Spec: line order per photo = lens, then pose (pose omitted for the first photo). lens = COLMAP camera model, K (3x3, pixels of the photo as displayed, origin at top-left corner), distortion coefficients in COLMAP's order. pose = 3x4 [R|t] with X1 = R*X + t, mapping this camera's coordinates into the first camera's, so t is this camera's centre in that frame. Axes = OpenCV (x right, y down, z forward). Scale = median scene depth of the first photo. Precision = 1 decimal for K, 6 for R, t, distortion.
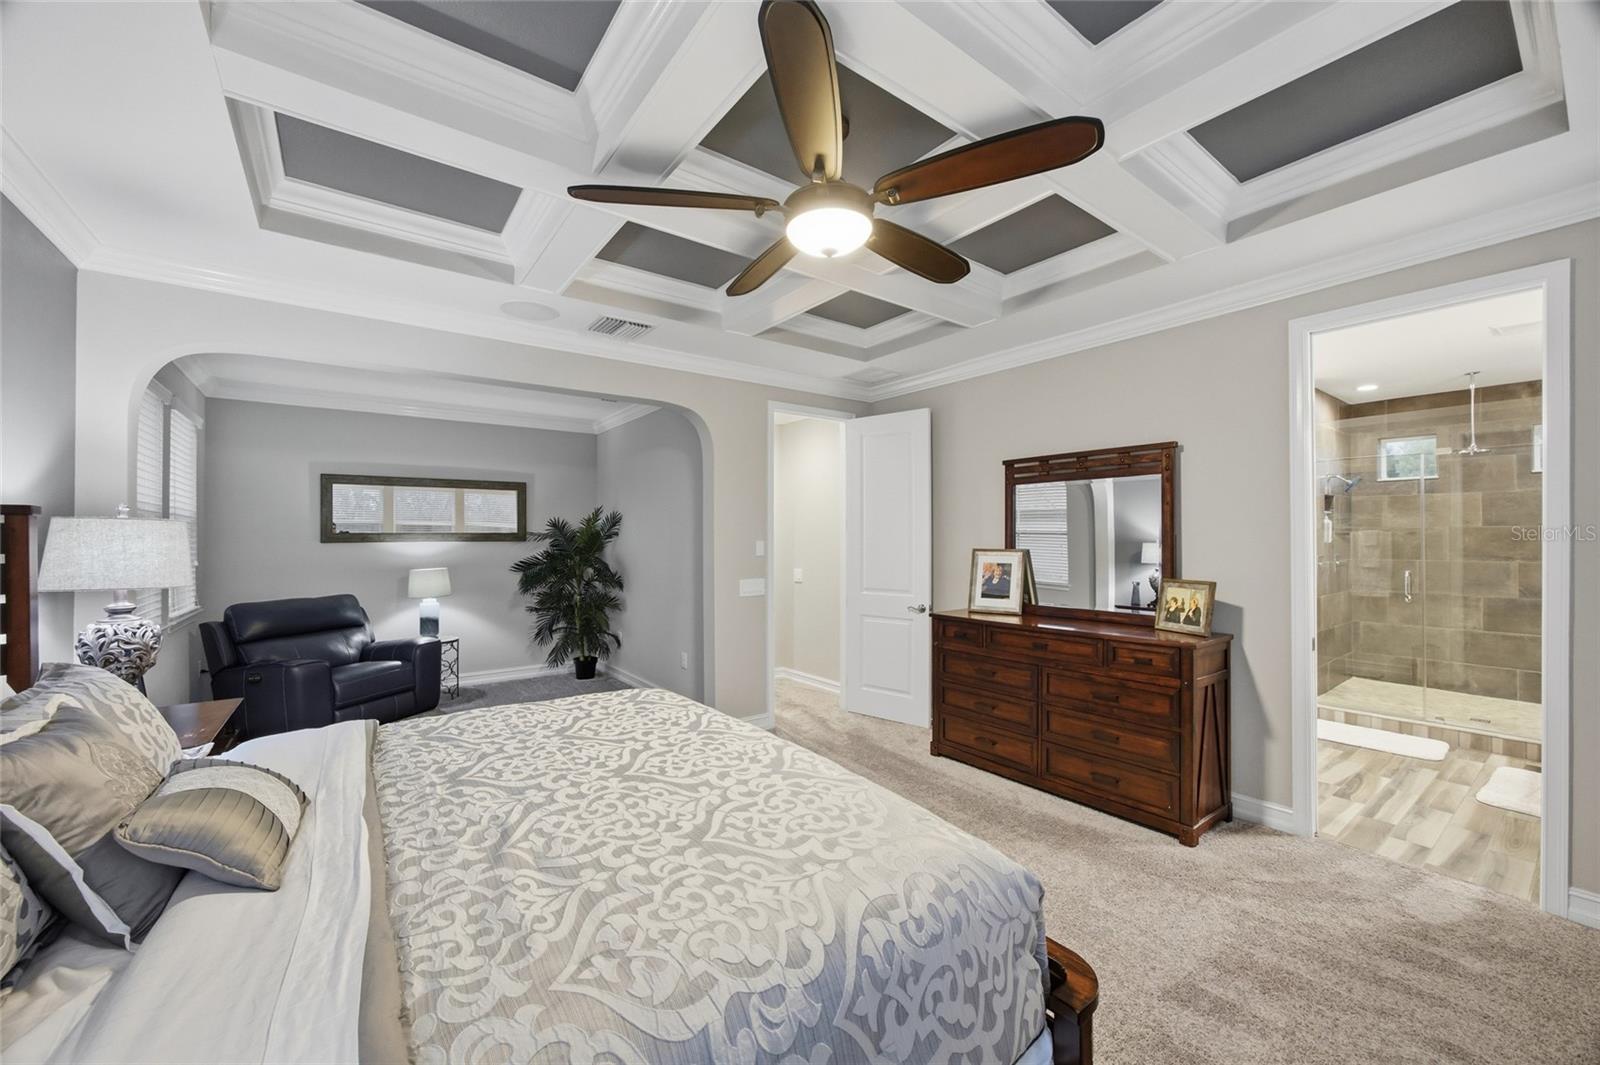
lens RADIAL K [[631.2, 0, 796.8], [0, 631.2, 541.3], [0, 0, 1]] dist [-0.013961, 0.000174]
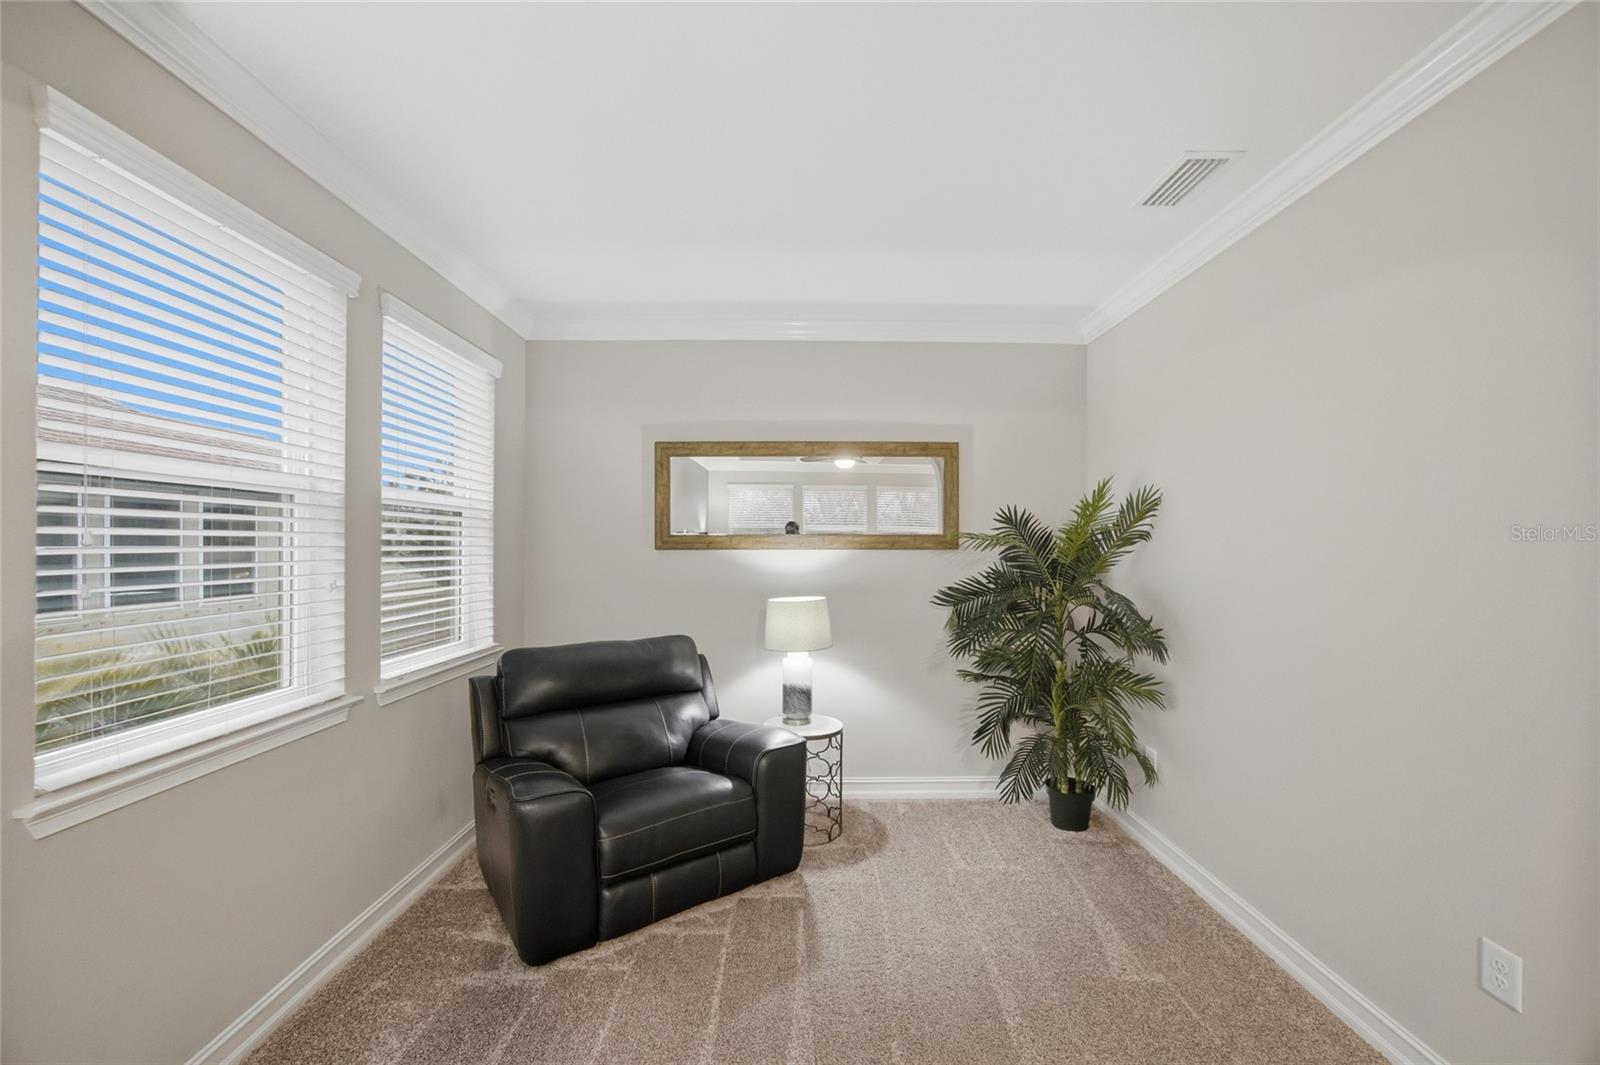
lens RADIAL K [[631.2, 0, 804.5], [0, 631.2, 547.7], [0, 0, 1]] dist [-0.013961, 0.000174]
pose [[0.816522, 0.006107, -0.577282, -0.230631], [-0.007097, 0.999975, 0.000541, -0.000982], [0.577271, 0.003655, 0.816544, 0.491573]]
